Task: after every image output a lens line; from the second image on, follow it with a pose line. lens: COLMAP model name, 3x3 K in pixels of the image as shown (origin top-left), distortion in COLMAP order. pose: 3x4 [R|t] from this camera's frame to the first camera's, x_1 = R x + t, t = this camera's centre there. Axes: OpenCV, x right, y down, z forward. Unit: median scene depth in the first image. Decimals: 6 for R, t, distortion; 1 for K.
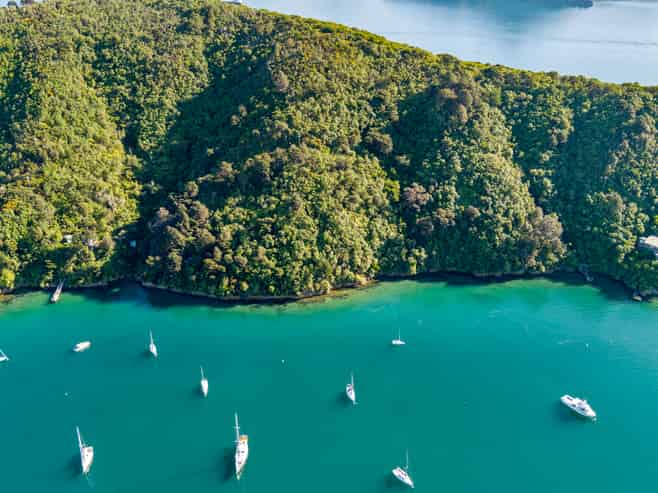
lens RADIAL K [[597.6, 0, 329.0], [0, 597.6, 246.5], [0, 0, 1]] dist [-0.066533, -0.008222]
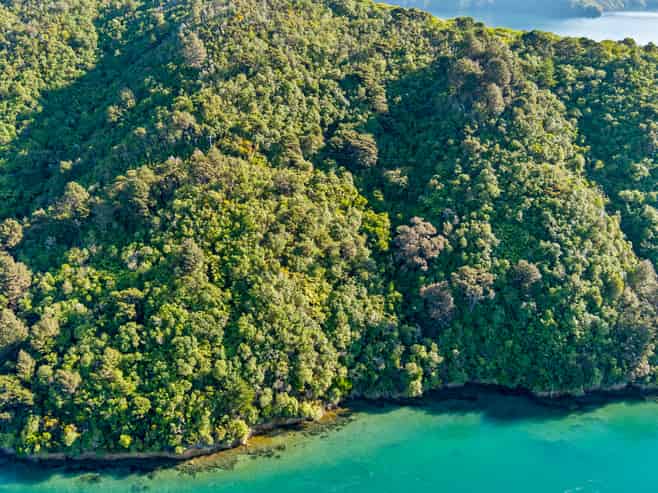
lens RADIAL K [[597.6, 0, 329.0], [0, 597.6, 246.5], [0, 0, 1]] dist [-0.066533, -0.008222]
pose [[0.999960, -0.008932, 0.000486, 0.063365], [0.008944, 0.999179, -0.039503, -0.059362], [-0.000133, 0.039506, 0.999219, 0.457609]]
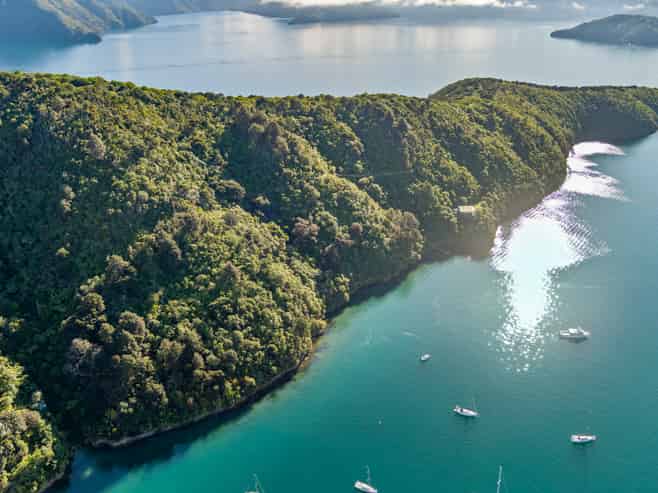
lens RADIAL K [[597.6, 0, 329.0], [0, 597.6, 246.5], [0, 0, 1]] dist [-0.066533, -0.008222]
pose [[0.670283, -0.290953, 0.682691, -0.515954], [0.327886, 0.941385, 0.079277, -0.123892], [-0.665741, 0.170707, 0.726394, 0.257403]]
